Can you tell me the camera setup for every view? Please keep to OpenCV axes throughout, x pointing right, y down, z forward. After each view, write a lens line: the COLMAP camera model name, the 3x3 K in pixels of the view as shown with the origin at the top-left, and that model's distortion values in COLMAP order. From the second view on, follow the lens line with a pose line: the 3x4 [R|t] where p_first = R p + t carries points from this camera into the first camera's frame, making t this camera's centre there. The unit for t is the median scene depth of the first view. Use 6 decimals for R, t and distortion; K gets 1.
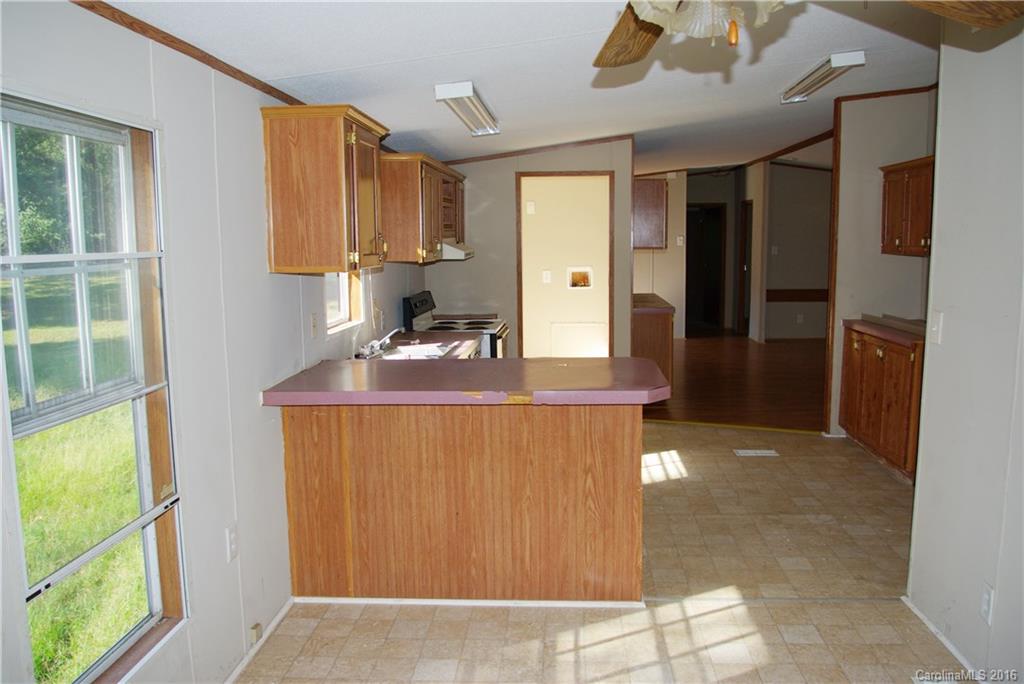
lens RADIAL K [[807.1, 0, 517.5], [0, 807.1, 343.3], [0, 0, 1]] dist [-0.097398, 0.047549]
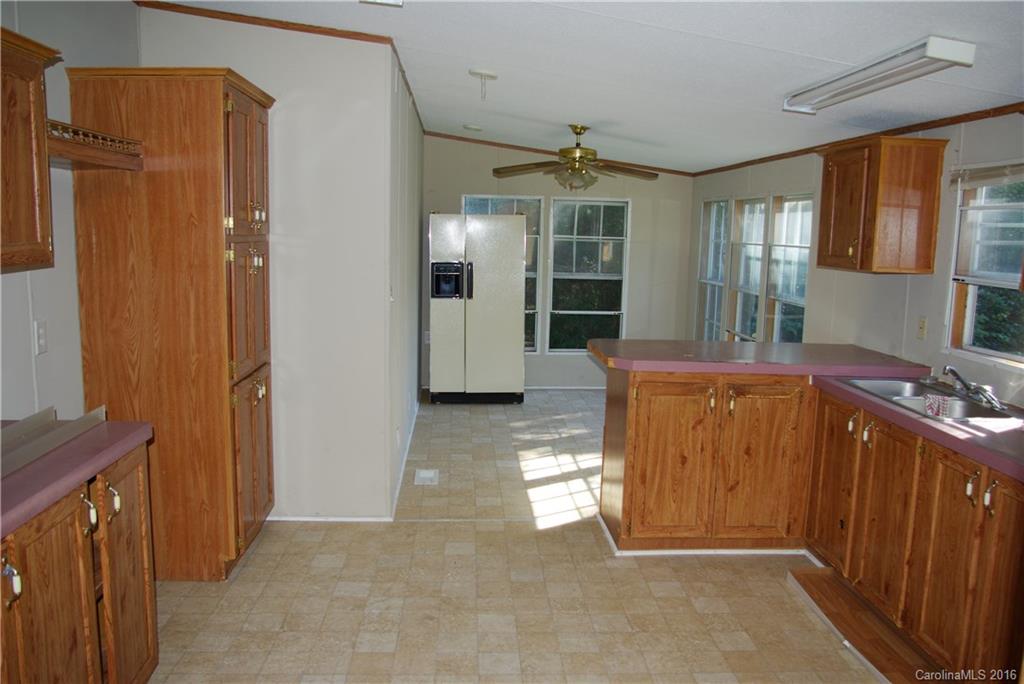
lens RADIAL K [[807.1, 0, 524.0], [0, 807.1, 346.4], [0, 0, 1]] dist [-0.097398, 0.047549]
pose [[-0.990164, -0.002022, -0.139899, 0.455282], [-0.040245, 0.961754, 0.270942, -0.286228], [0.134001, 0.273908, -0.952375, 2.124686]]
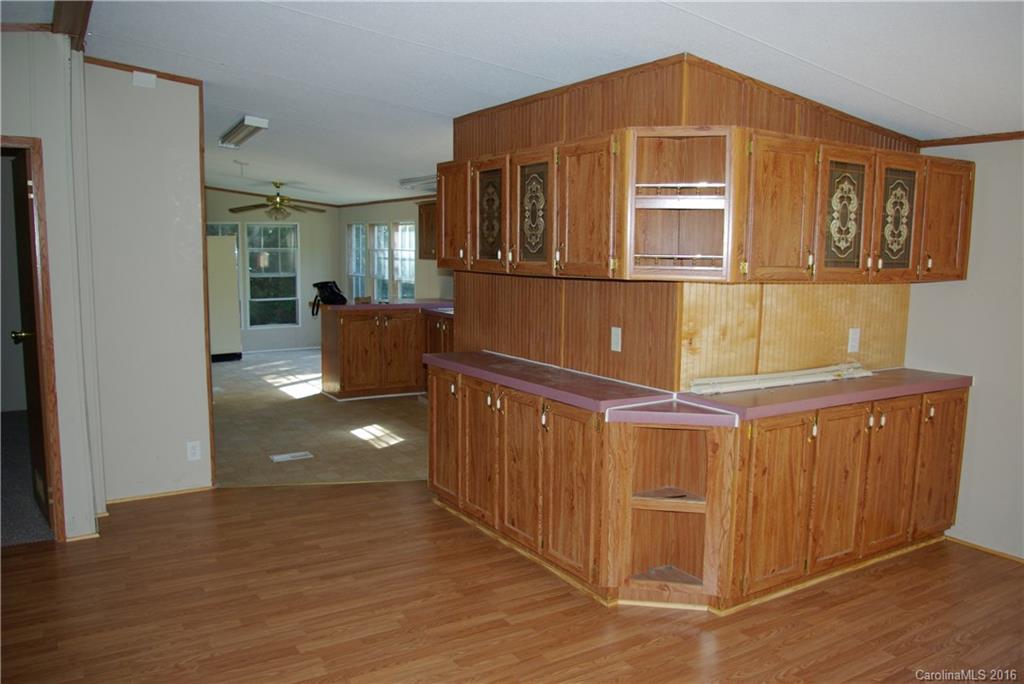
lens RADIAL K [[807.1, 0, 518.7], [0, 807.1, 351.9], [0, 0, 1]] dist [-0.097398, 0.047549]
pose [[-0.817592, 0.071924, -0.571288, 1.069280], [-0.081200, 0.967851, 0.238059, -0.442154], [0.570043, 0.241024, -0.785467, 3.259497]]
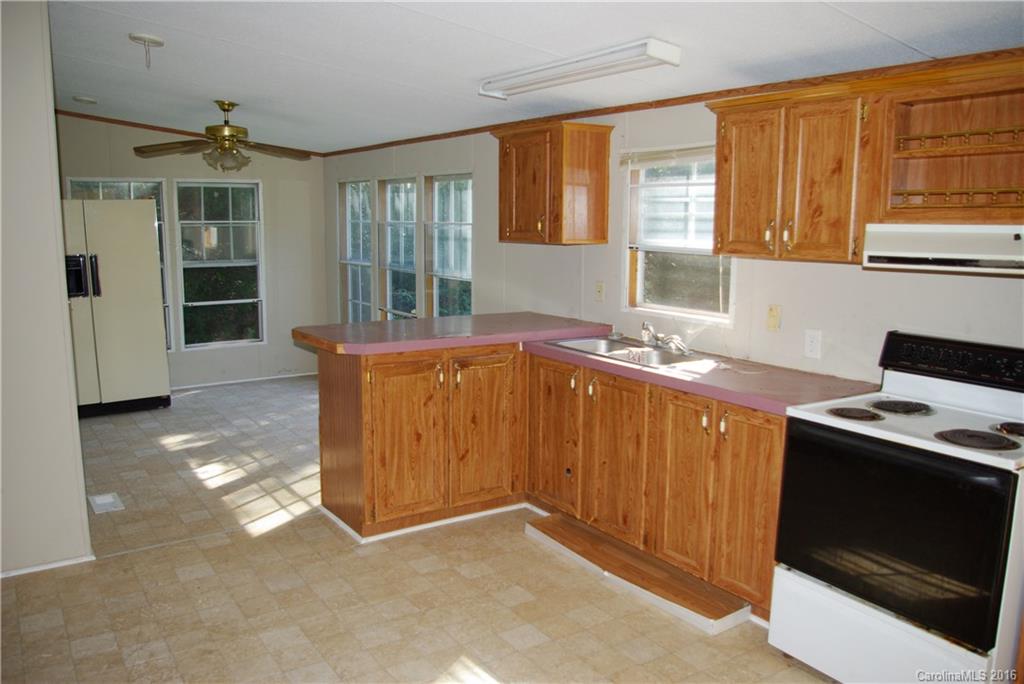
lens RADIAL K [[807.1, 0, 520.8], [0, 807.1, 346.6], [0, 0, 1]] dist [-0.097398, 0.047549]
pose [[-0.784383, 0.095471, -0.612886, 0.650480], [-0.086551, 0.961571, 0.260556, -0.272957], [0.614209, 0.257422, -0.745977, 2.040192]]
